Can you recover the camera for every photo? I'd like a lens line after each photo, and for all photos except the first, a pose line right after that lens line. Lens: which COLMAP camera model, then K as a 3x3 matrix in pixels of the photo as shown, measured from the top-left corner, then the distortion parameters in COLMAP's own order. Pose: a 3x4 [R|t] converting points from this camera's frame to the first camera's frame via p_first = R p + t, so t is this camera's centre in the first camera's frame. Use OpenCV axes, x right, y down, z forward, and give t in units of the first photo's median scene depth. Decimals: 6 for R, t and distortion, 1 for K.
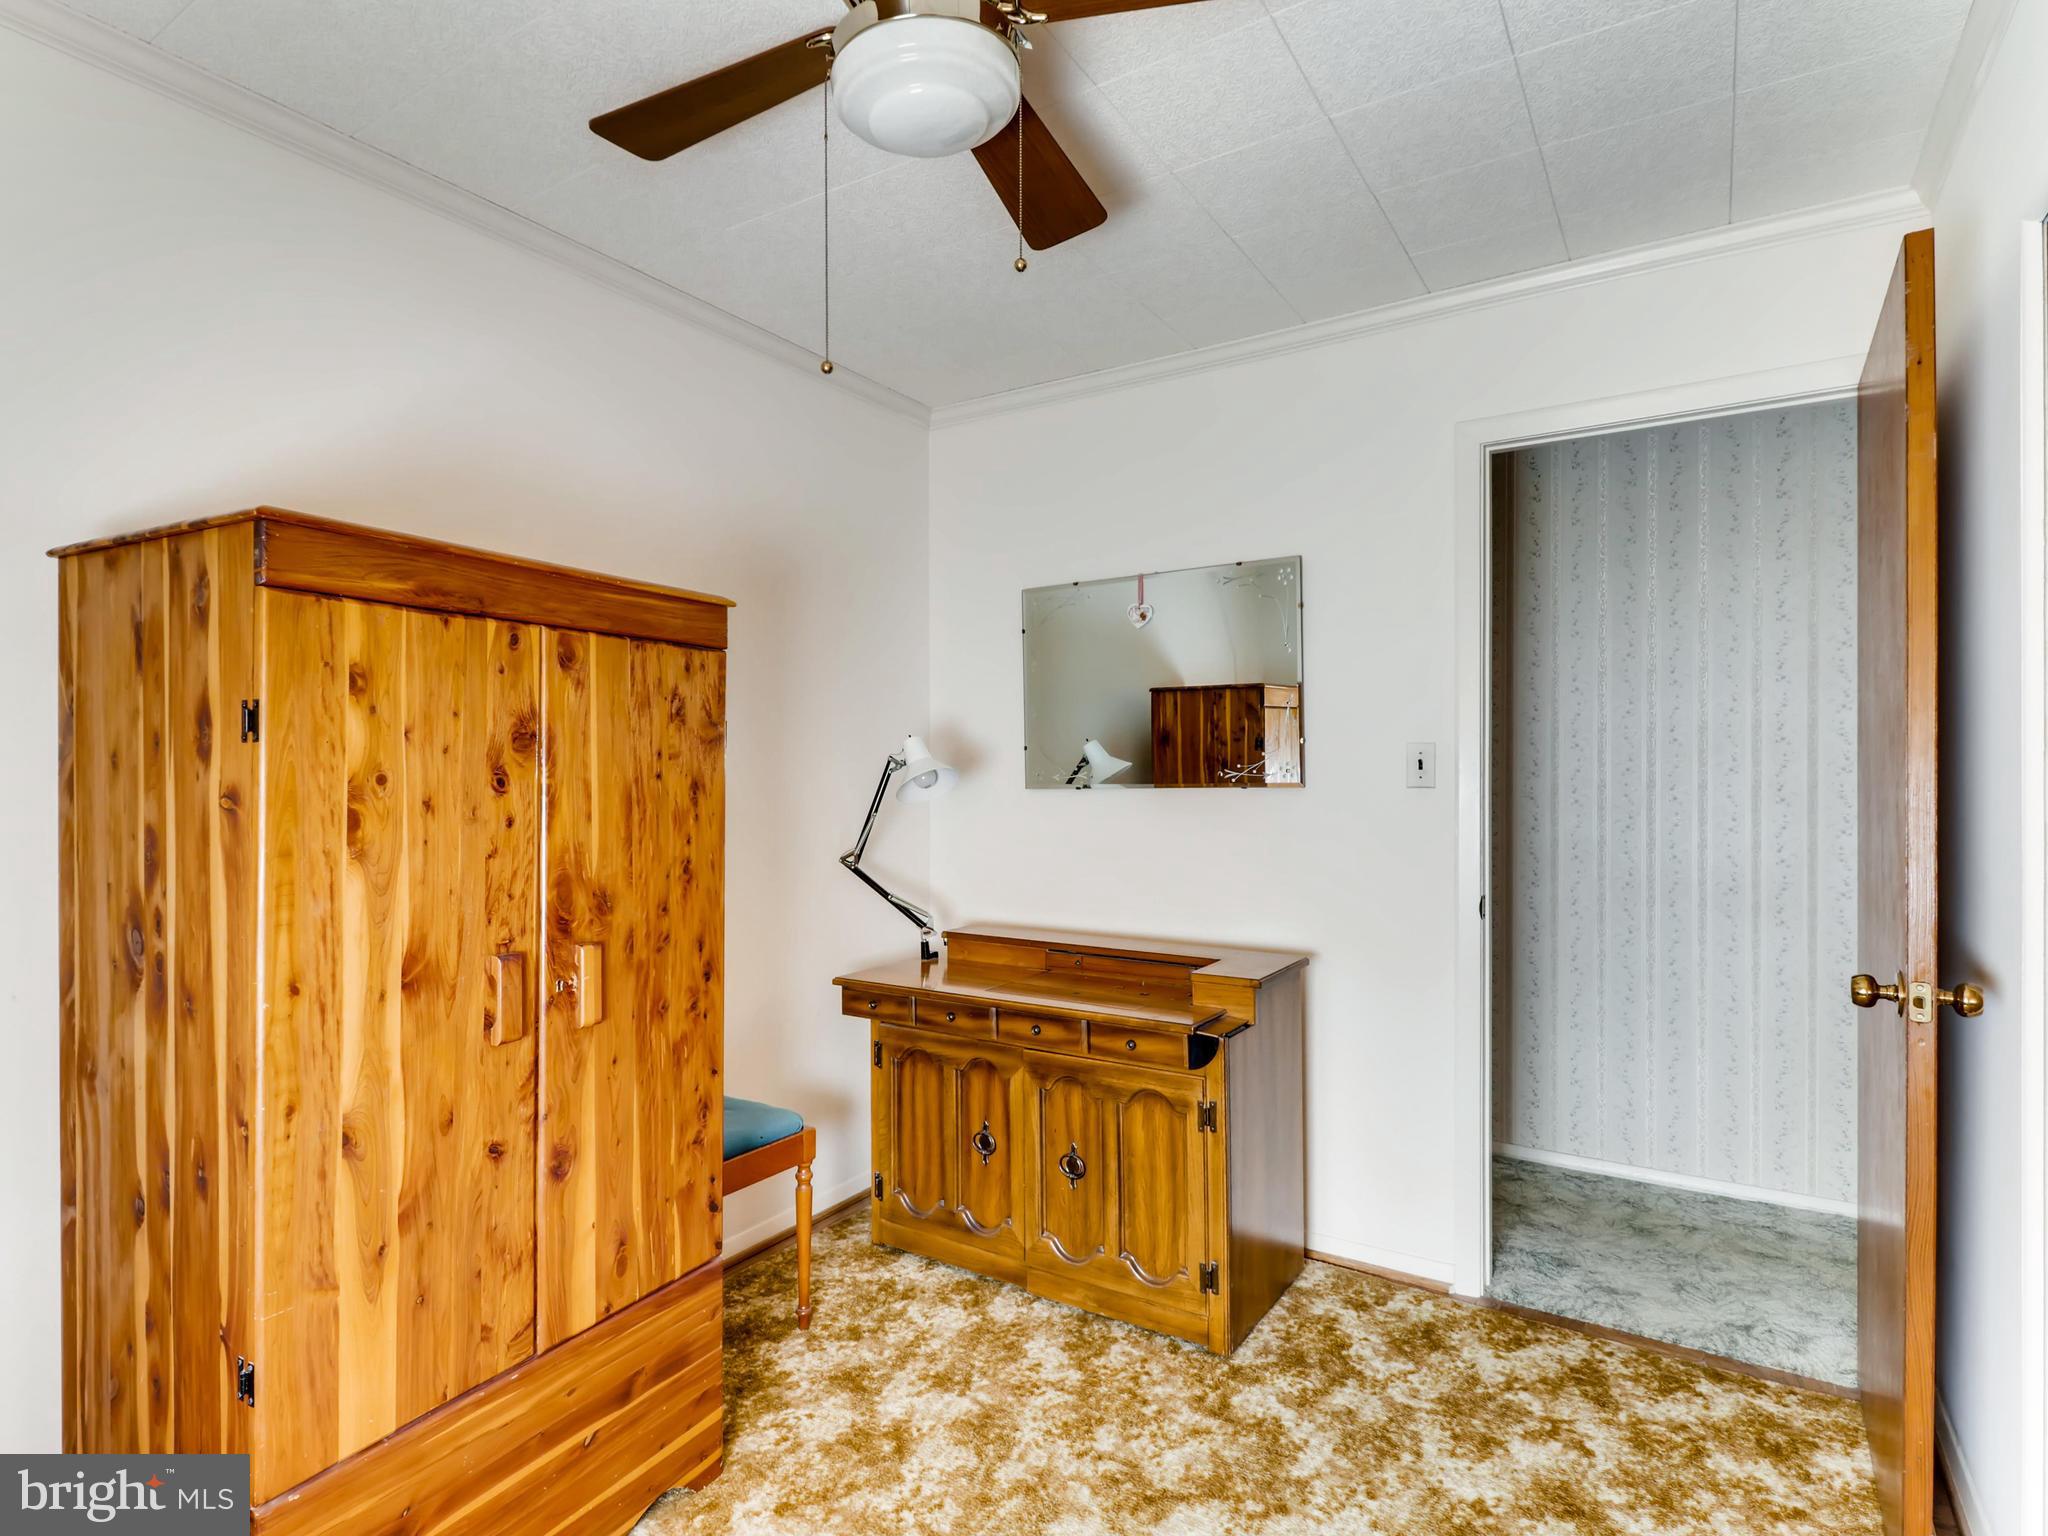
lens RADIAL K [[1051.9, 0, 1025.3], [0, 1051.9, 776.9], [0, 0, 1]] dist [0.021036, -0.008165]
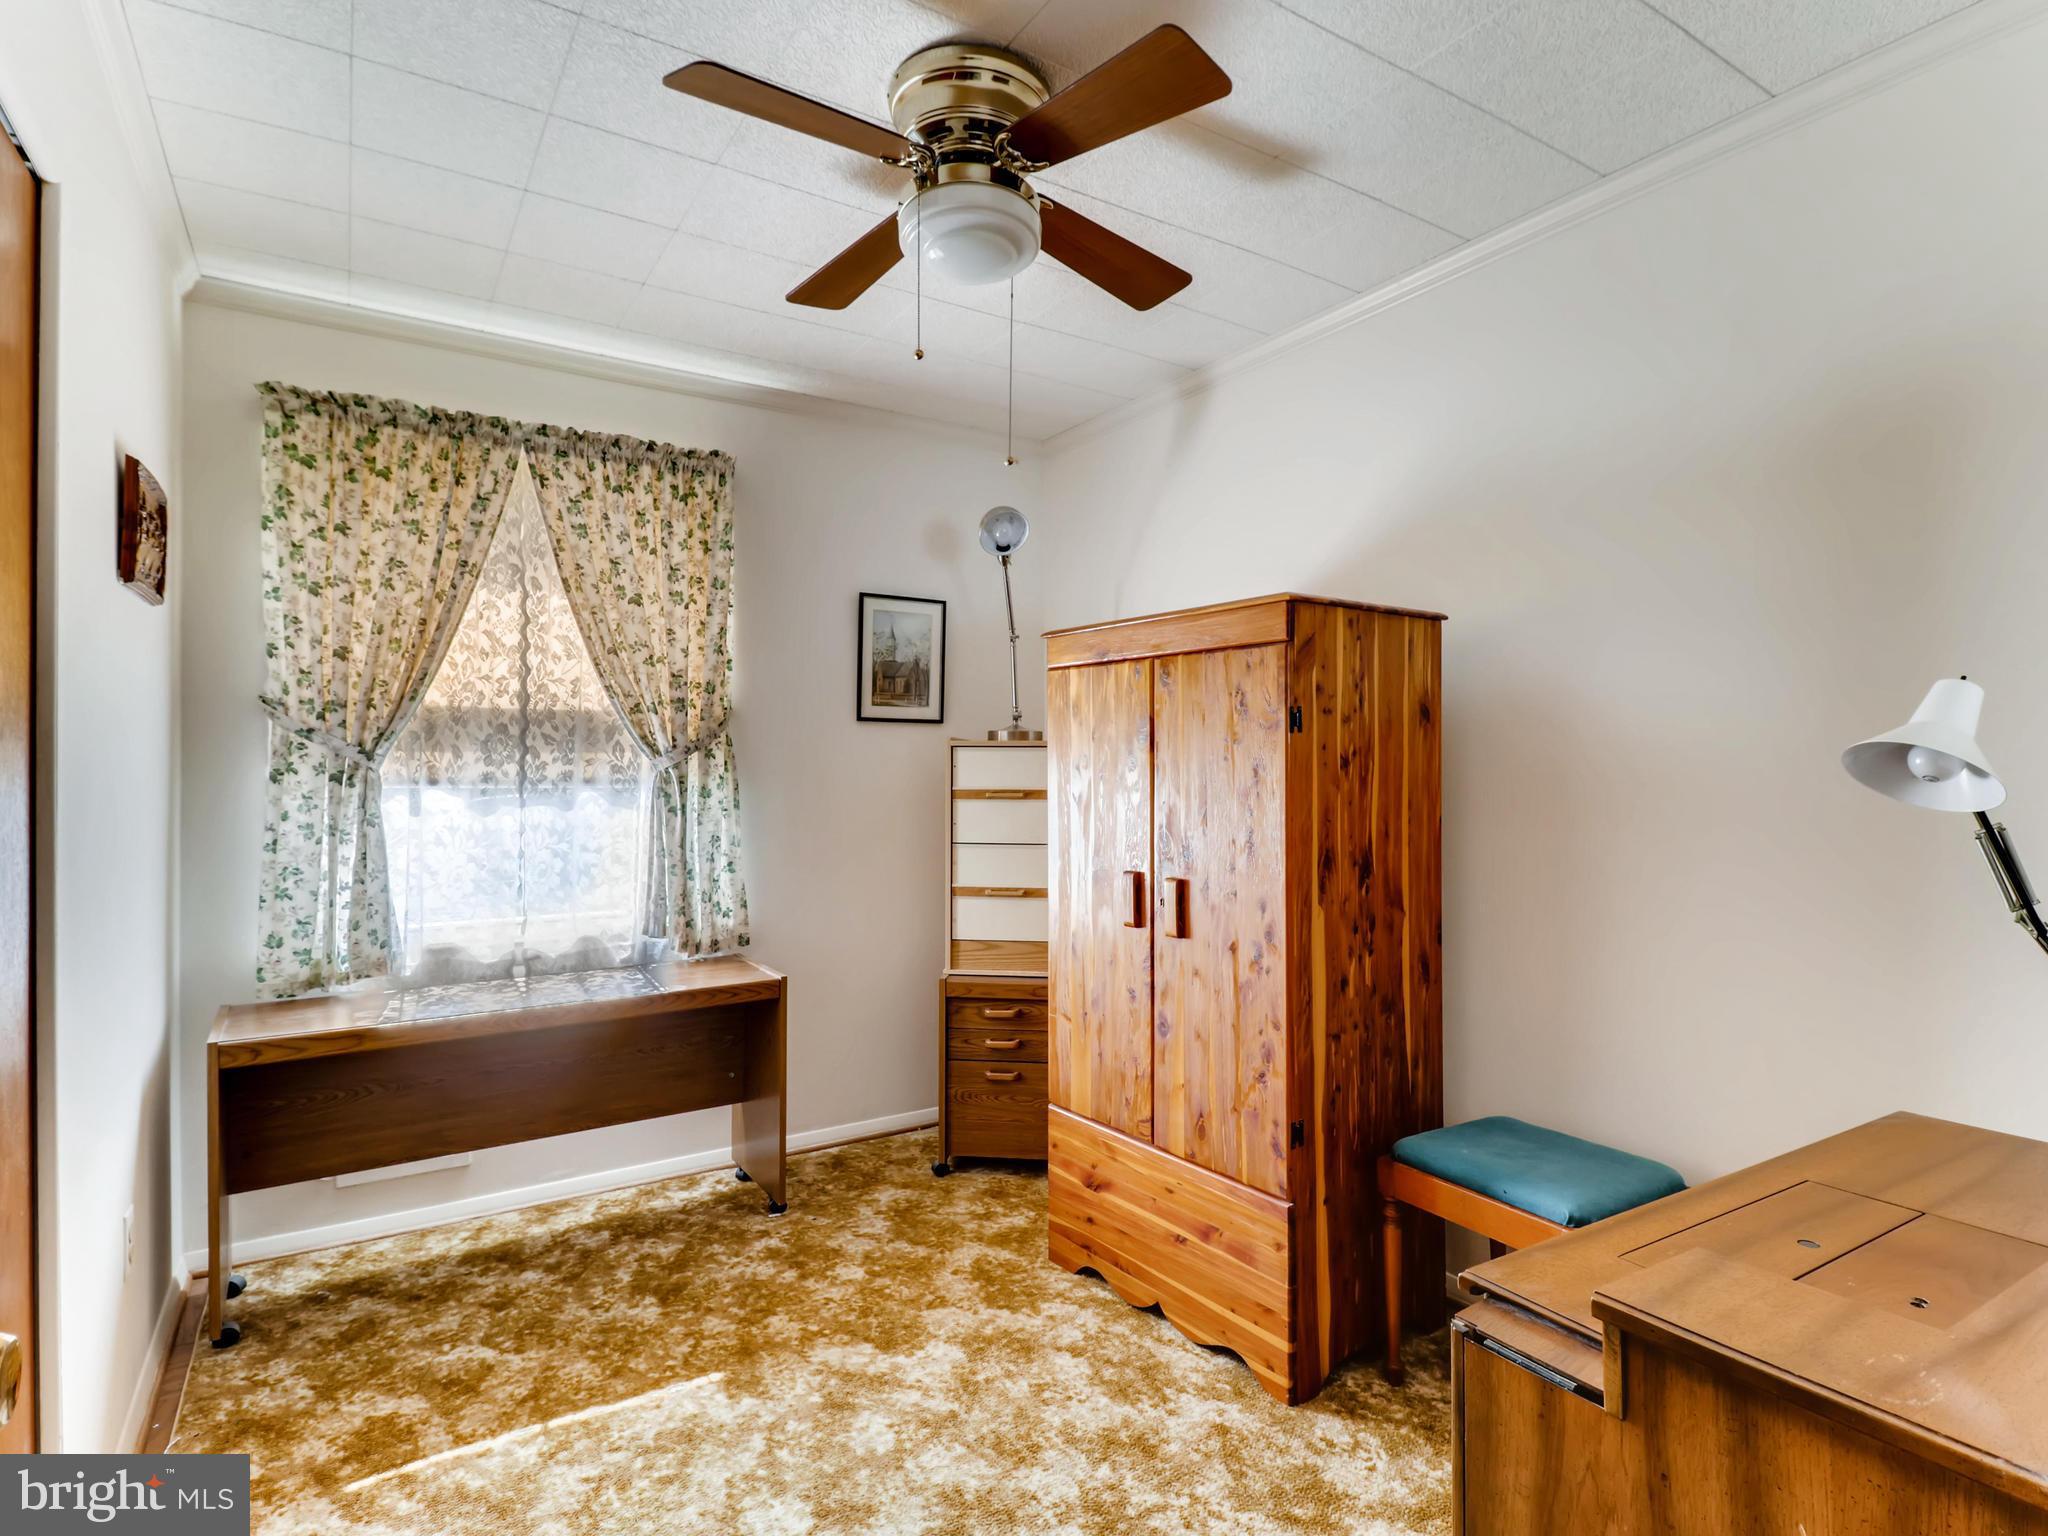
lens RADIAL K [[1051.9, 0, 1025.6], [0, 1051.9, 770.1], [0, 0, 1]] dist [0.021036, -0.008165]
pose [[-0.418181, -0.003434, -0.908357, 0.833137], [-0.000855, 0.999994, -0.003388, 0.015894], [0.908364, -0.000640, -0.418181, 1.250690]]
